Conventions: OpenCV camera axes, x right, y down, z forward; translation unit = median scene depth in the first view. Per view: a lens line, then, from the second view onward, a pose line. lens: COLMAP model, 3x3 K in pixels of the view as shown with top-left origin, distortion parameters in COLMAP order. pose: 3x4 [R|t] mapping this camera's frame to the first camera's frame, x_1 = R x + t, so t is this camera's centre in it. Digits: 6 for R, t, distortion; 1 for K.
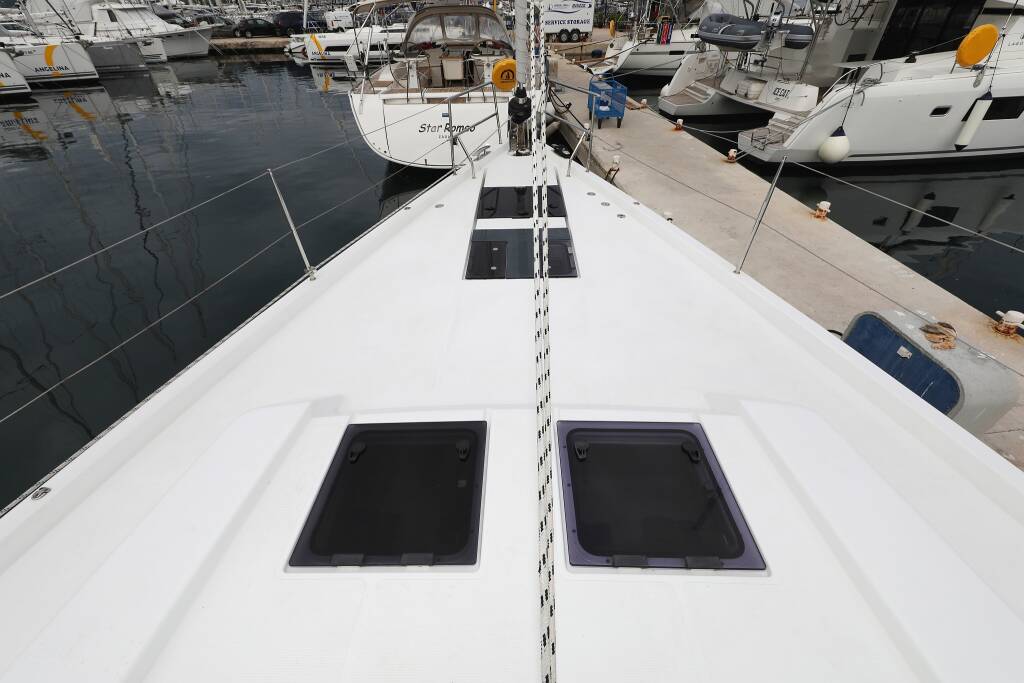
lens RADIAL K [[418.4, 0, 517.4], [0, 418.4, 345.6], [0, 0, 1]] dist [0.003347, 0.000552]
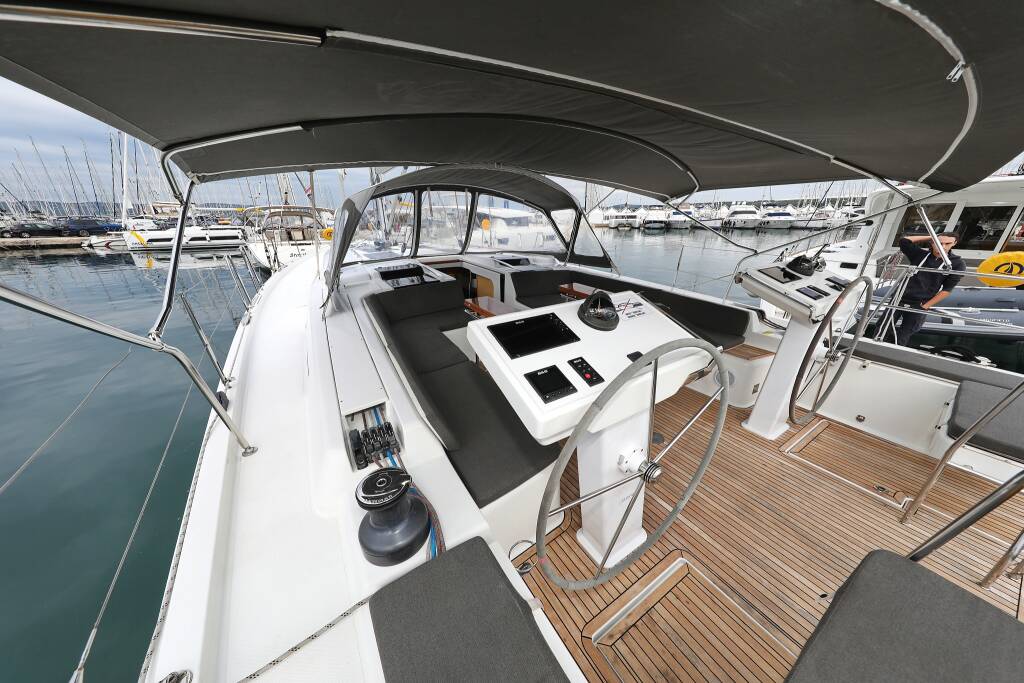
lens RADIAL K [[325.6, 0, 506.3], [0, 325.6, 348.0], [0, 0, 1]] dist [0.006688, -0.000904]
pose [[0.847559, -0.179570, 0.499398, -0.069318], [0.326921, 0.917932, -0.224775, 0.223950], [-0.418050, 0.353773, 0.836707, -0.242331]]
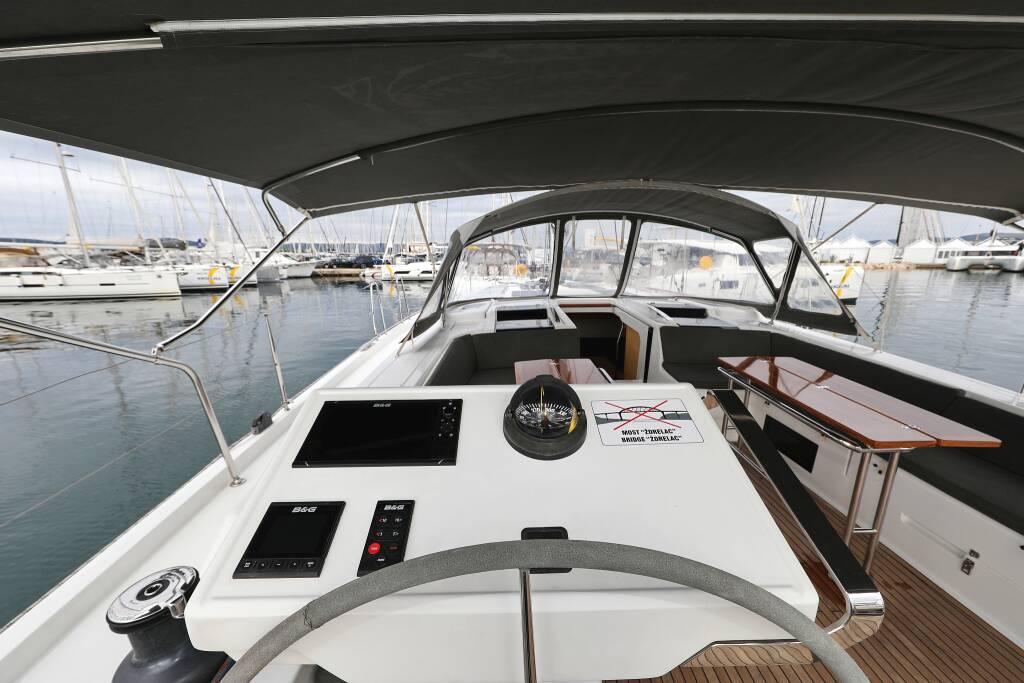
lens RADIAL K [[391.2, 0, 509.2], [0, 391.2, 352.2], [0, 0, 1]] dist [0.002440, 0.001825]
pose [[0.999715, 0.017594, 0.016138, -0.035954], [-0.008864, 0.901170, -0.433375, 0.221110], [-0.022168, 0.433108, 0.901069, -0.238007]]
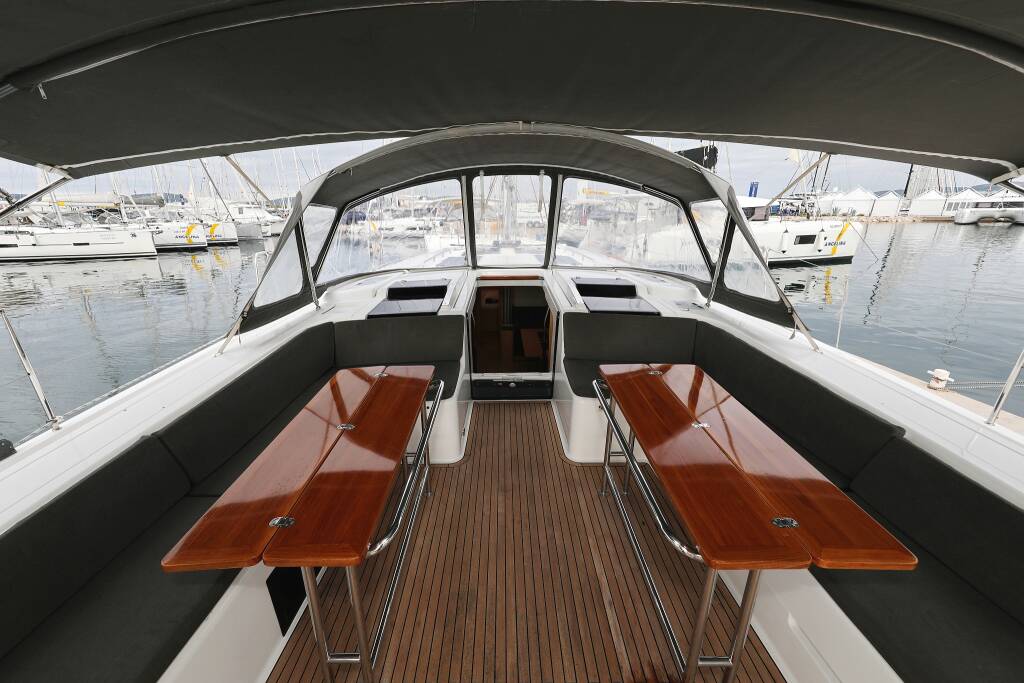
lens RADIAL K [[391.2, 0, 503.9], [0, 391.2, 341.7], [0, 0, 1]] dist [0.002440, 0.001825]
pose [[0.999863, 0.012506, 0.010828, -0.002311], [-0.007818, 0.934084, -0.356968, 0.202689], [-0.014579, 0.356835, 0.934054, -0.221874]]
